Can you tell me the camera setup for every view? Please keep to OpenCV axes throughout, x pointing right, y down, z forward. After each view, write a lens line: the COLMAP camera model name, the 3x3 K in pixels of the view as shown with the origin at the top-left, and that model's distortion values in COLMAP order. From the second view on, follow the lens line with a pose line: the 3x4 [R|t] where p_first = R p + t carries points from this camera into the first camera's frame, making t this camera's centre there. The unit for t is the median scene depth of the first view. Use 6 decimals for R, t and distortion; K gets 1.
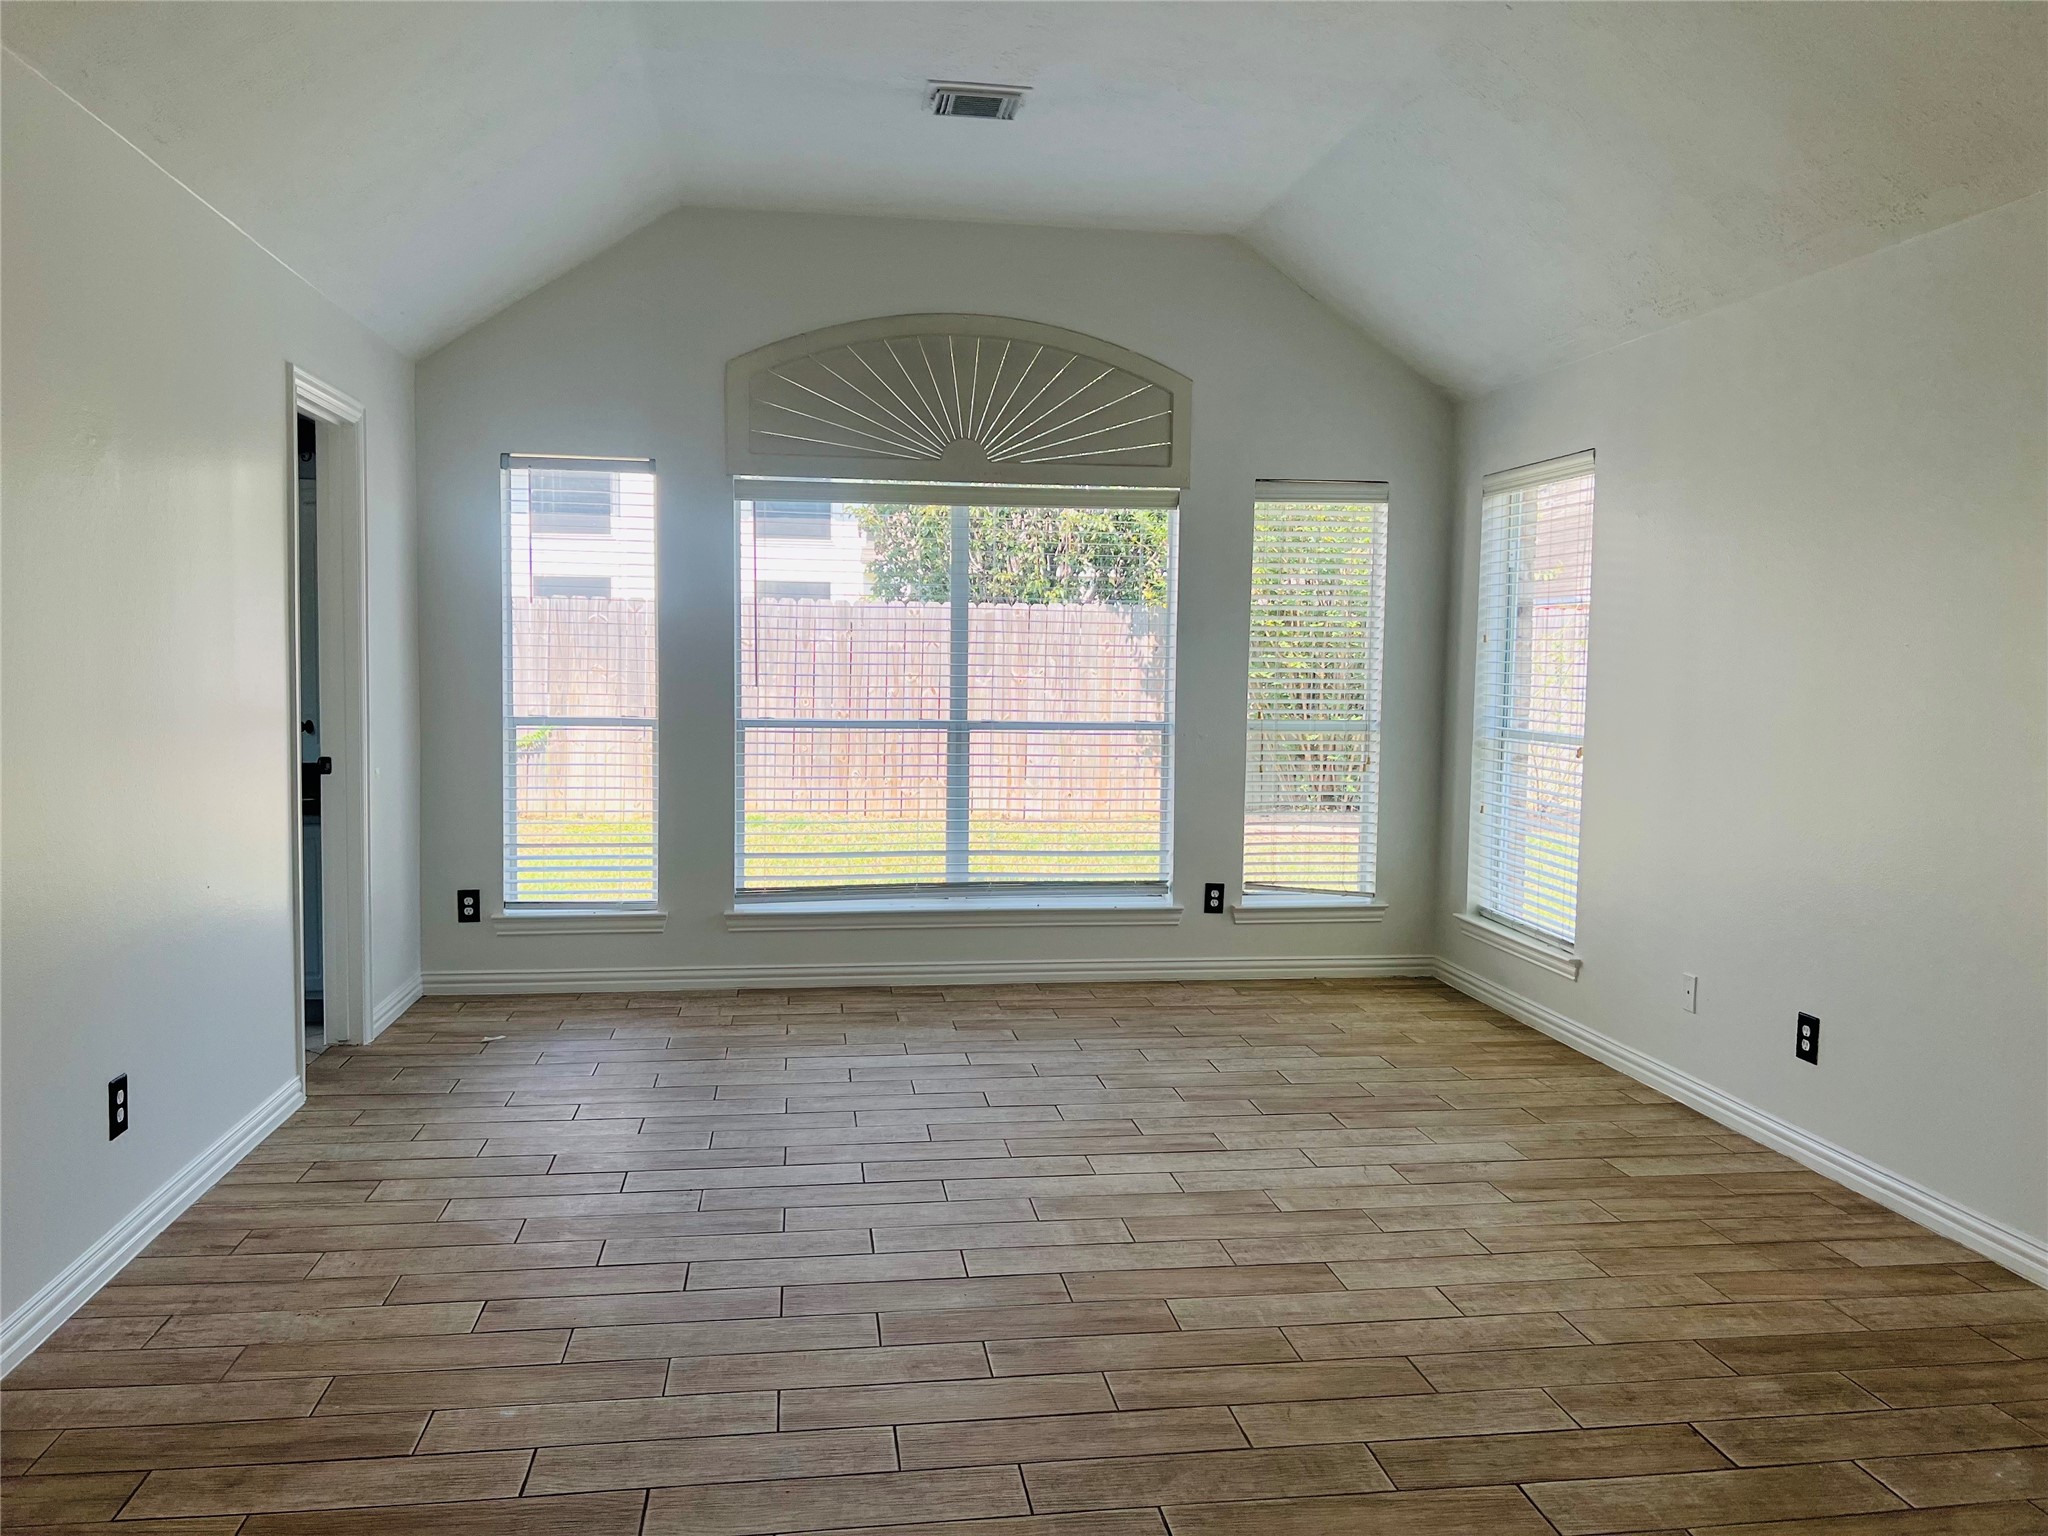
lens RADIAL K [[1557.6, 0, 1020.2], [0, 1557.6, 767.9], [0, 0, 1]] dist [0.001748, -0.005302]
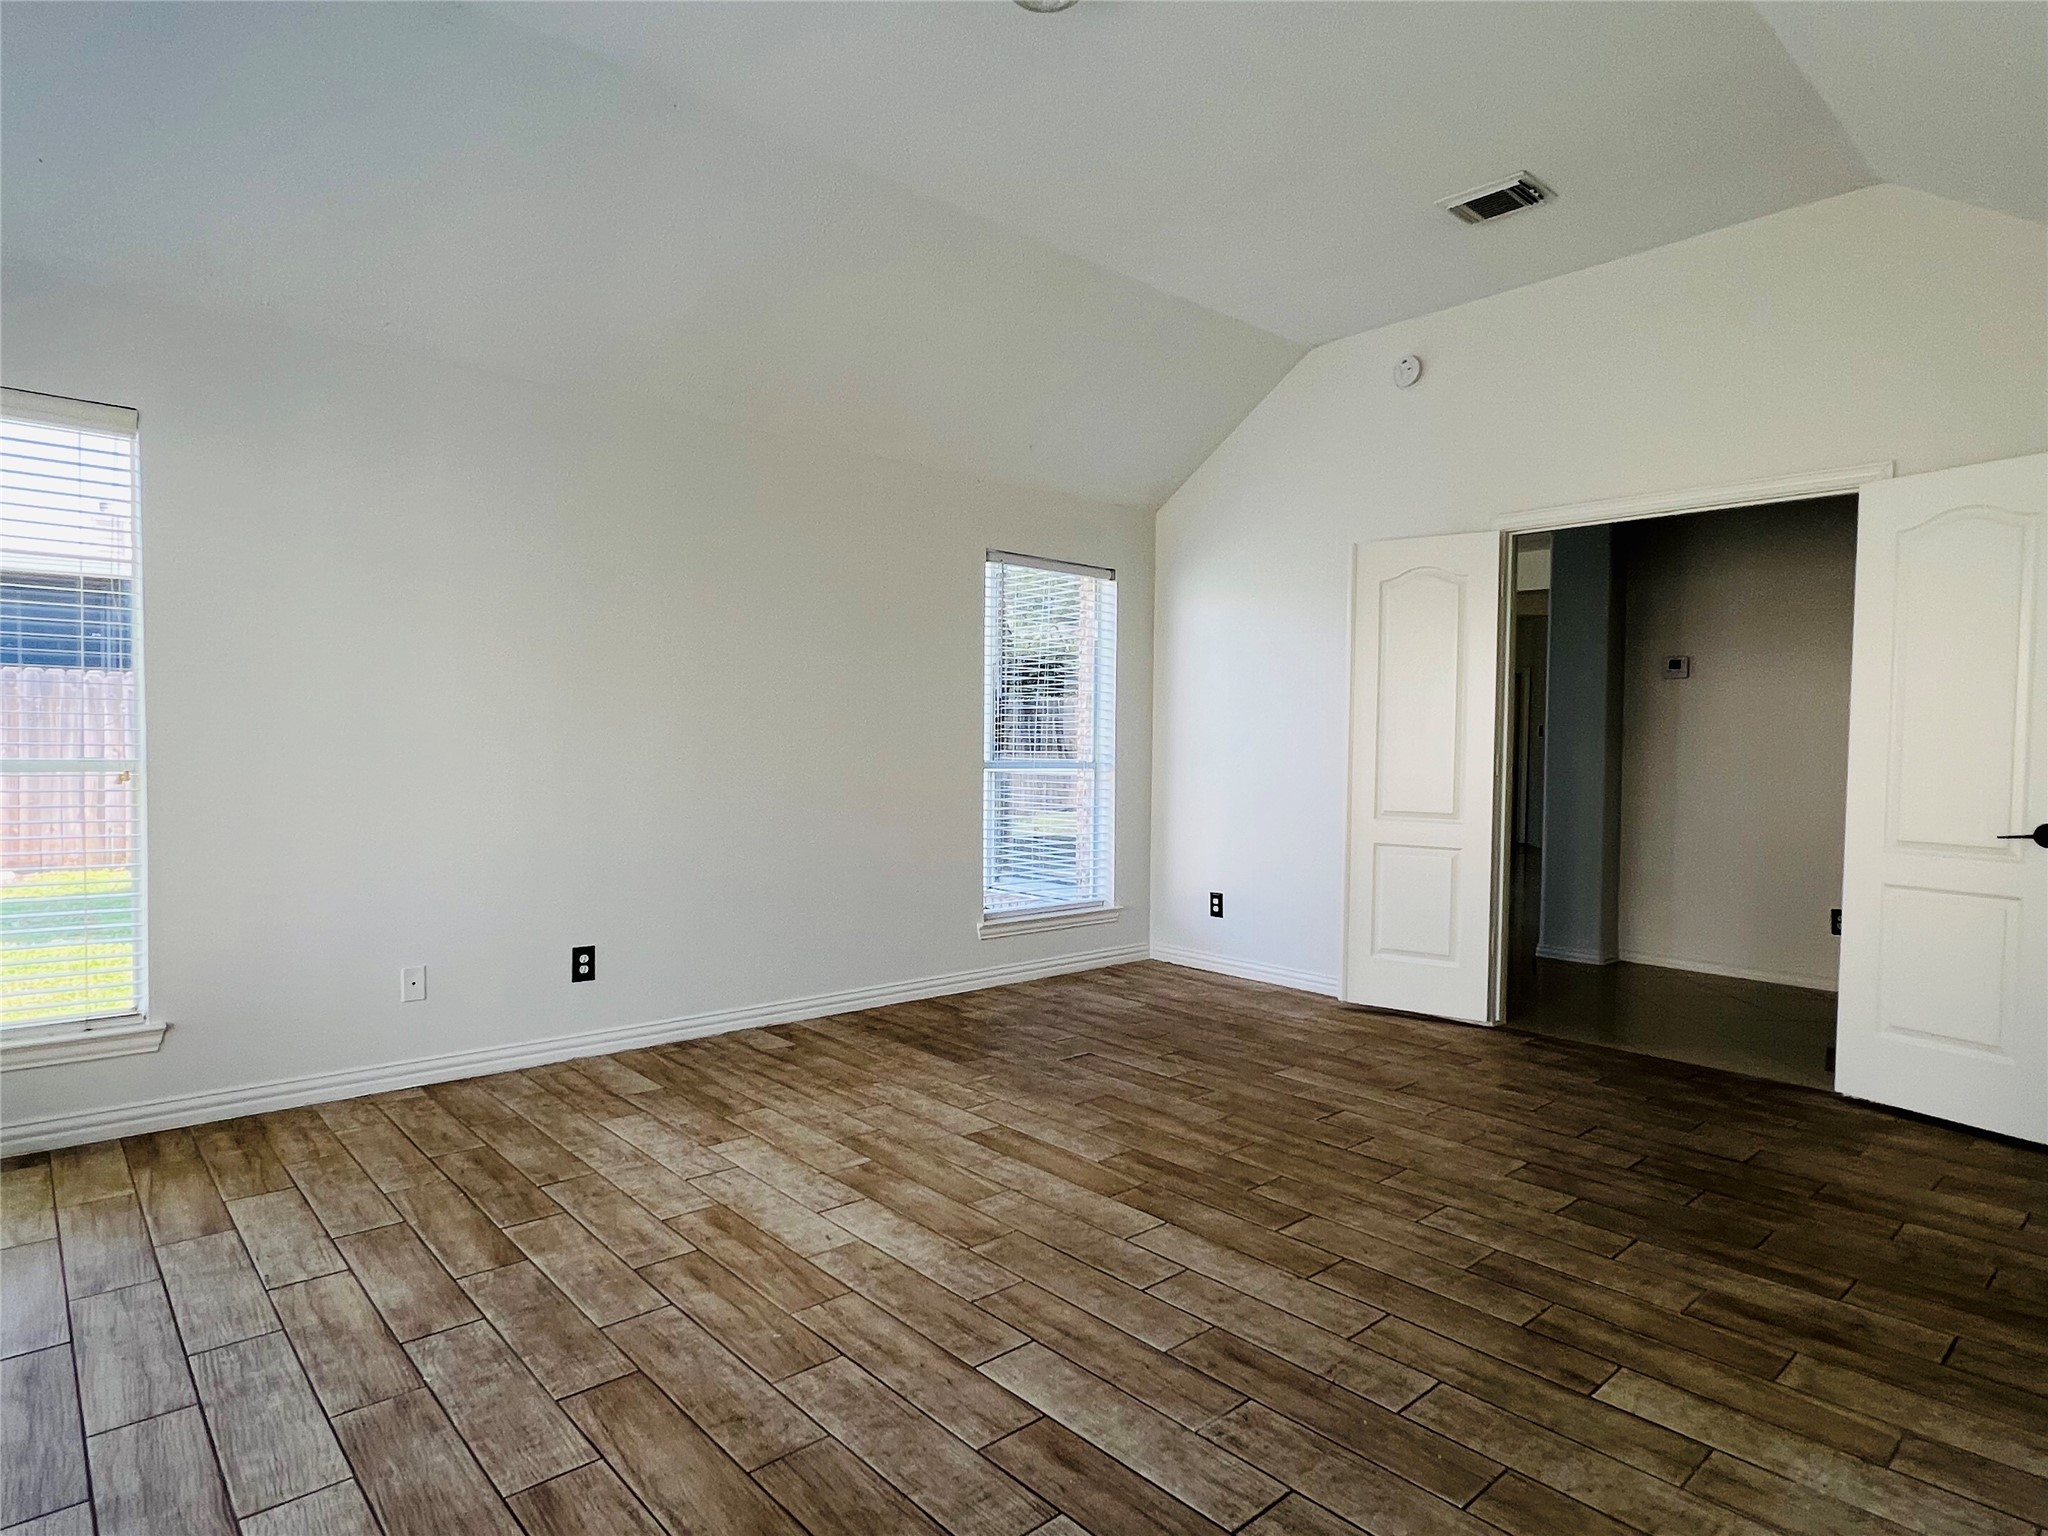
lens RADIAL K [[1136.7, 0, 1018.7], [0, 1136.7, 769.5], [0, 0, 1]] dist [-0.001648, -0.000205]
pose [[-0.550488, -0.044510, 0.833656, -0.598999], [0.037508, 0.996251, 0.077959, -0.067897], [-0.834000, 0.074185, -0.546755, 1.392139]]
